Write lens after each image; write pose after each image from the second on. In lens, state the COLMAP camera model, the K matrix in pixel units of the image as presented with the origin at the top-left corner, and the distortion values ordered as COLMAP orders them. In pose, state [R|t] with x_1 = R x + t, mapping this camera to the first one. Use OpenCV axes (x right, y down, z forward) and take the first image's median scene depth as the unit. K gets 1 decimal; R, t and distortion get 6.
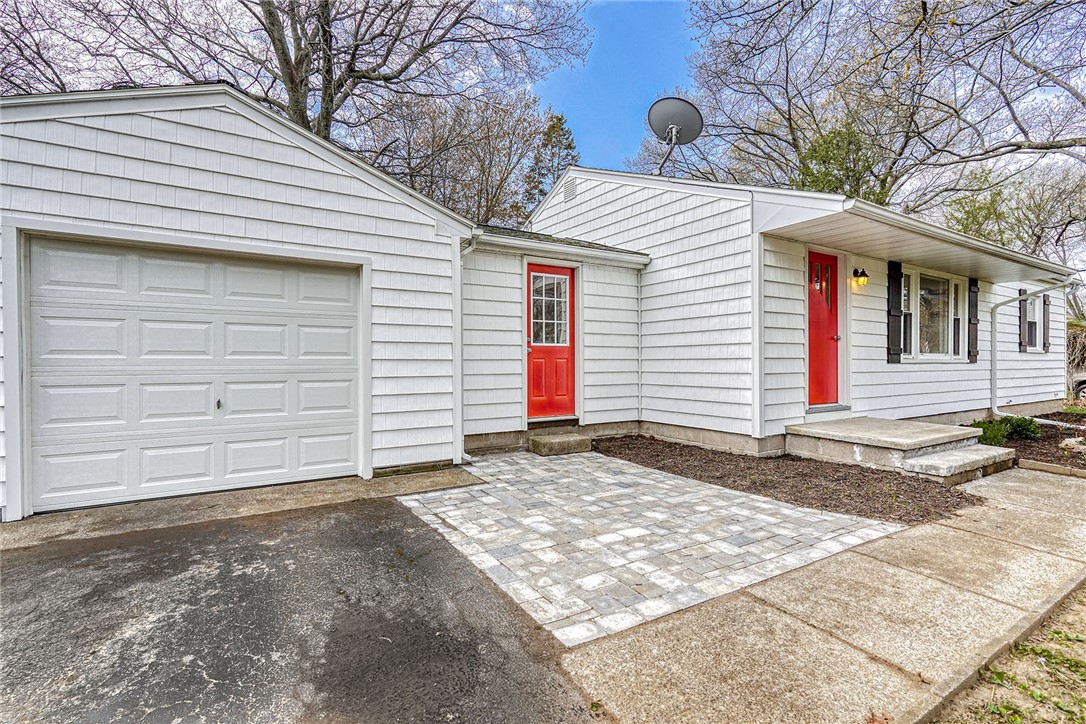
lens RADIAL K [[492.3, 0, 541.9], [0, 492.3, 362.9], [0, 0, 1]] dist [0.001971, 0.001505]
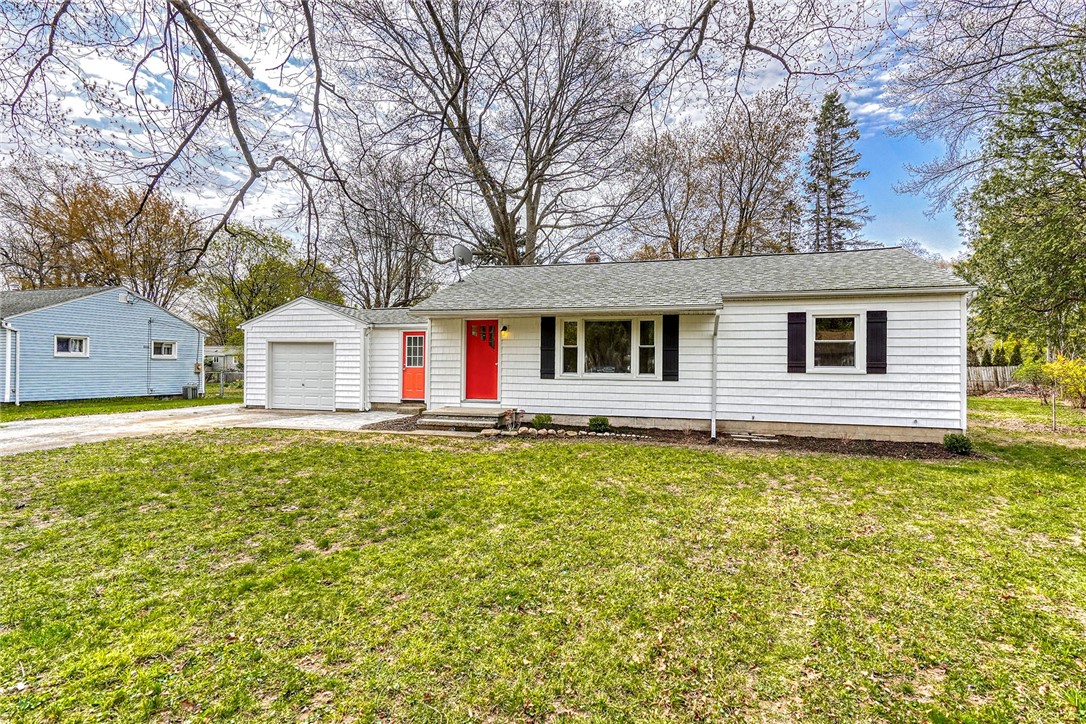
lens RADIAL K [[559.2, 0, 543.9], [0, 559.2, 362.3], [0, 0, 1]] dist [0.000575, 0.000022]
pose [[0.669803, 0.002368, -0.742535, 2.462202], [-0.012571, 0.999888, -0.008151, -0.046649], [0.742433, 0.014794, 0.669757, -0.291284]]
